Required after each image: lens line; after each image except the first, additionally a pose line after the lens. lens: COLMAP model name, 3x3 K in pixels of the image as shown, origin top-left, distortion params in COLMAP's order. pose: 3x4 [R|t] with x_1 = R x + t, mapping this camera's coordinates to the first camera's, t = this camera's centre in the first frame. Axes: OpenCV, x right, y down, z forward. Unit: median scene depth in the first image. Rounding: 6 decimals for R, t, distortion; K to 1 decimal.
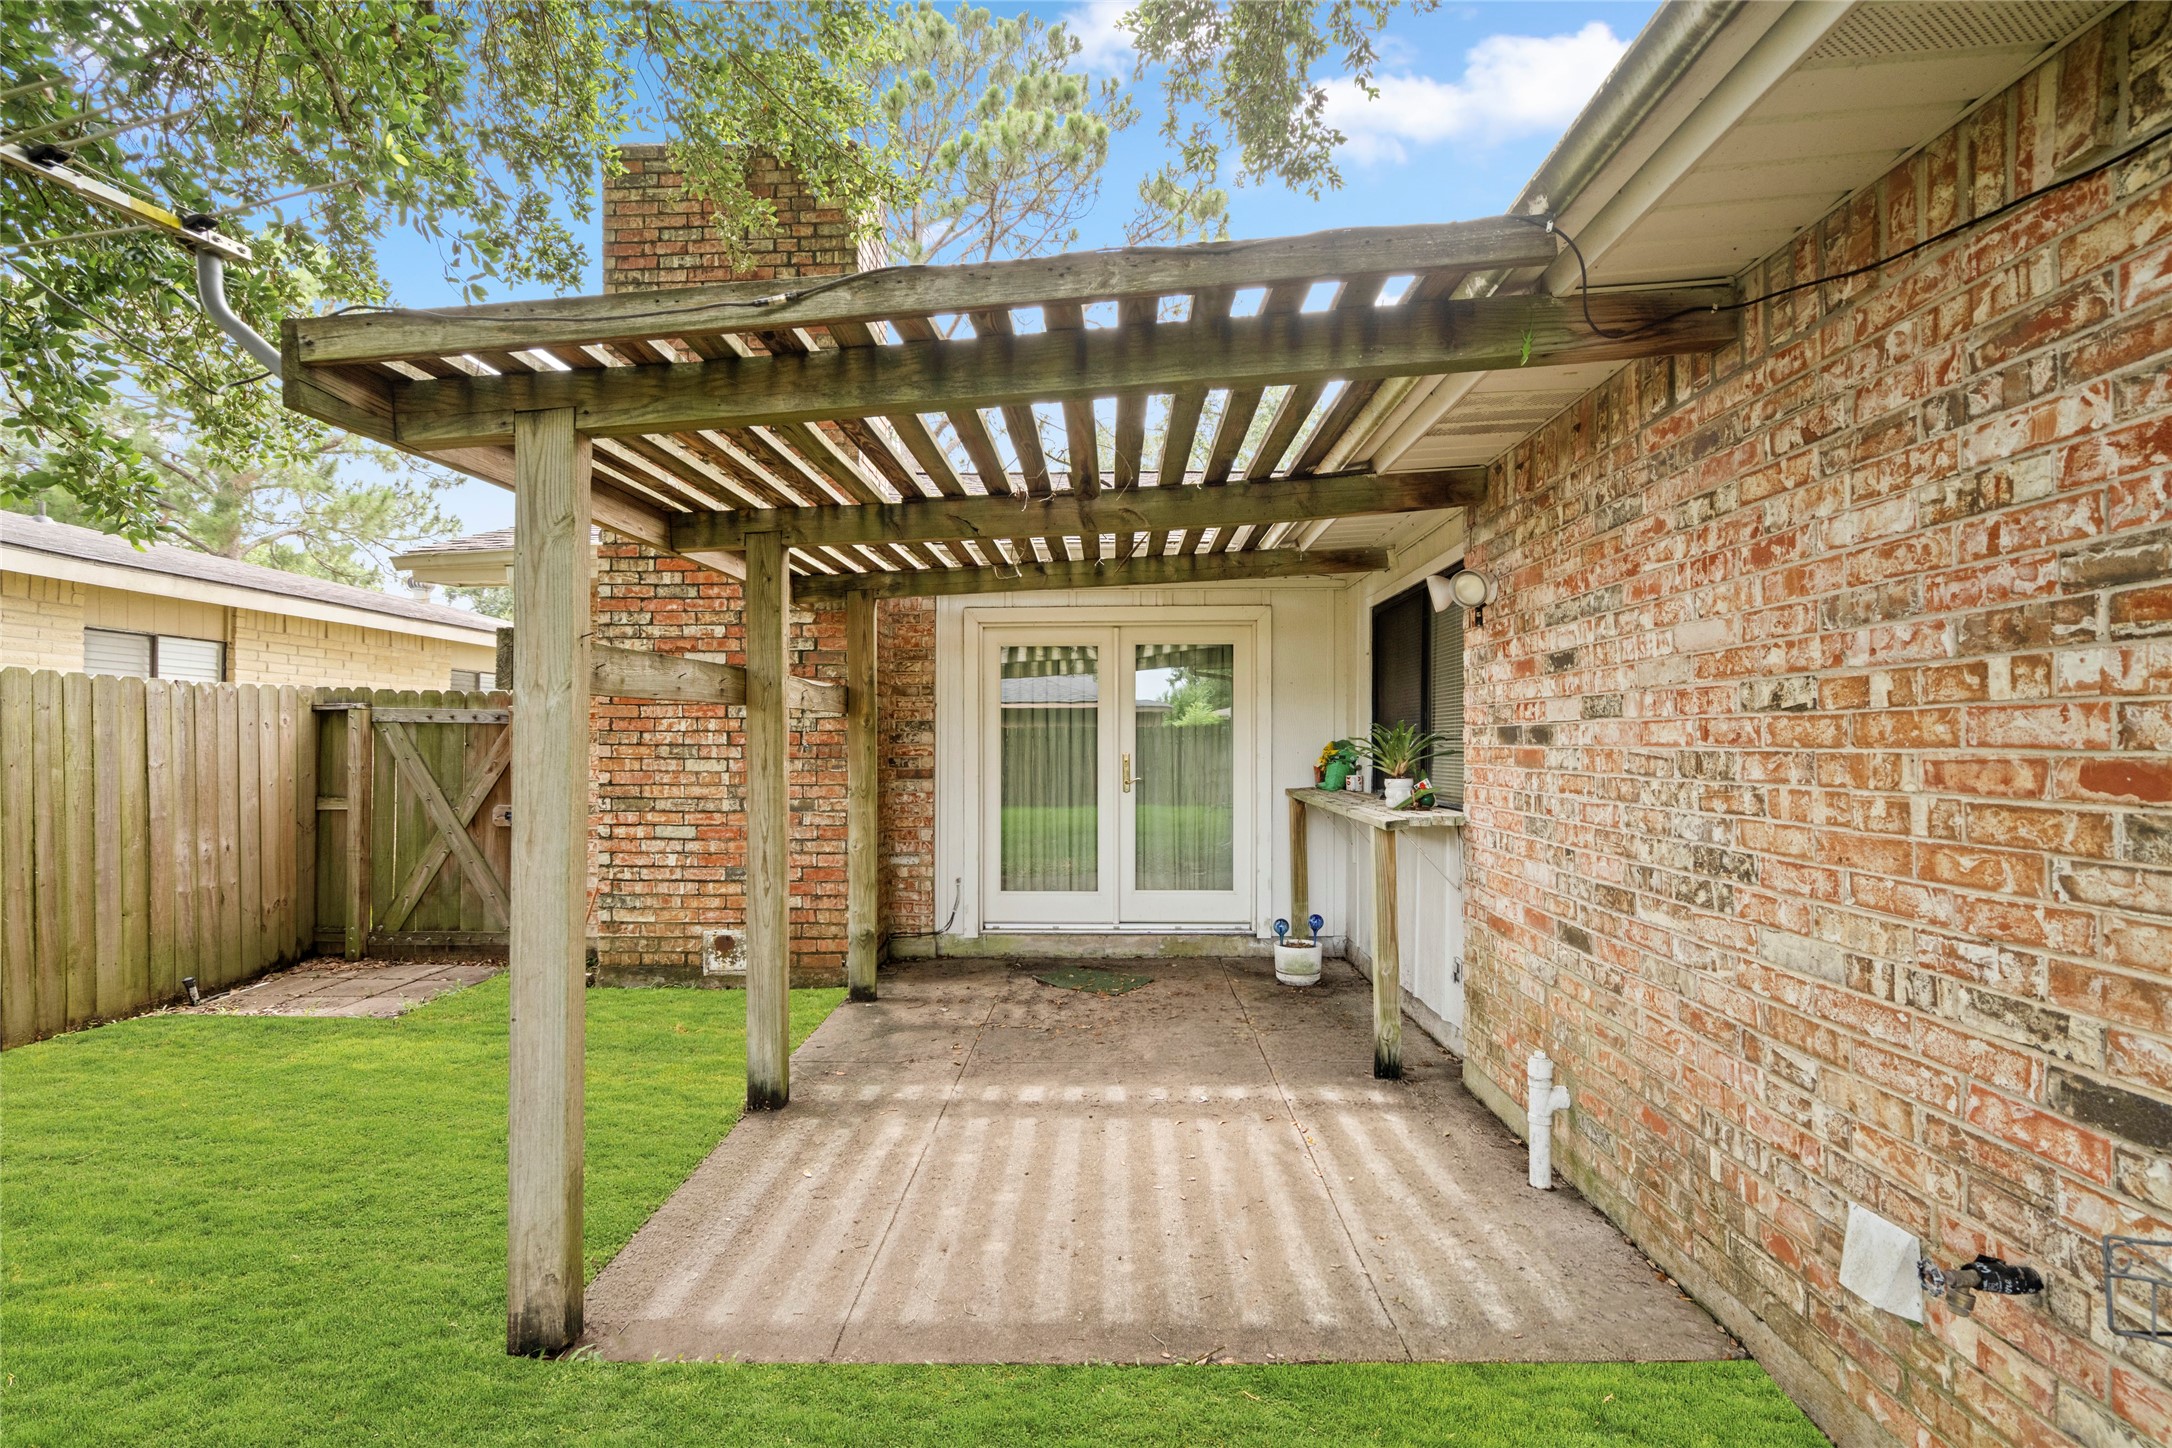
lens RADIAL K [[1015.8, 0, 1094.3], [0, 1015.8, 743.9], [0, 0, 1]] dist [-0.001295, 0.000247]
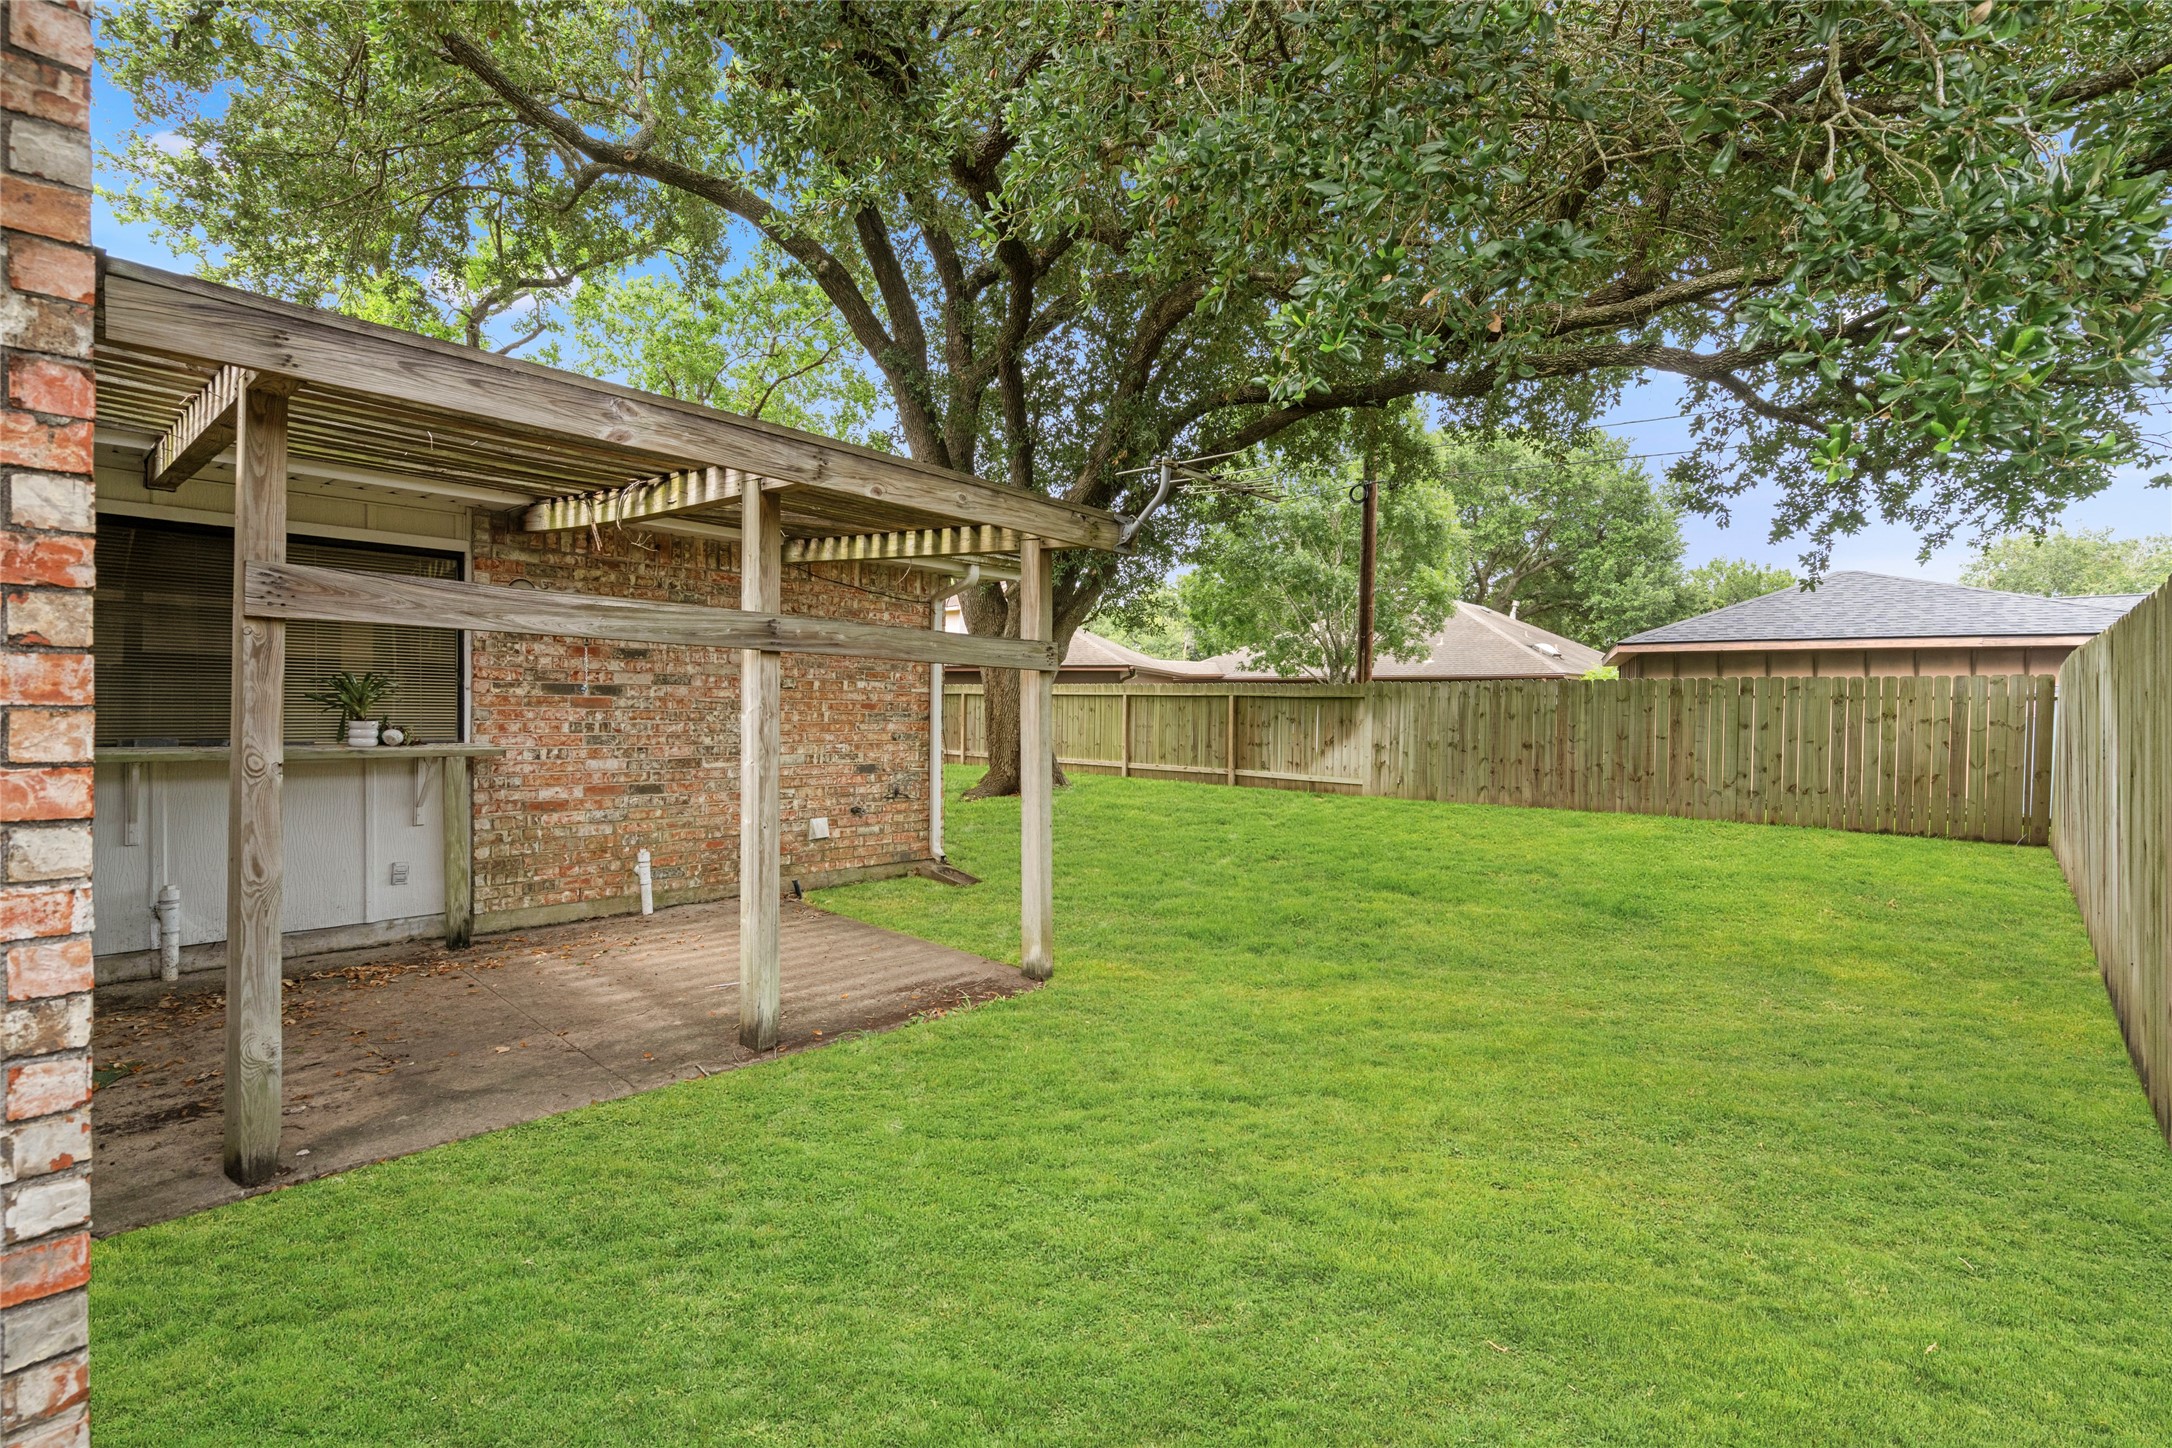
lens RADIAL K [[1015.8, 0, 1094.3], [0, 1015.8, 743.9], [0, 0, 1]] dist [-0.001295, 0.000247]
pose [[-0.755418, -0.029379, 0.654585, -2.327162], [-0.010341, 0.999404, 0.032921, 0.029272], [-0.655162, 0.018100, -0.755272, 2.908764]]
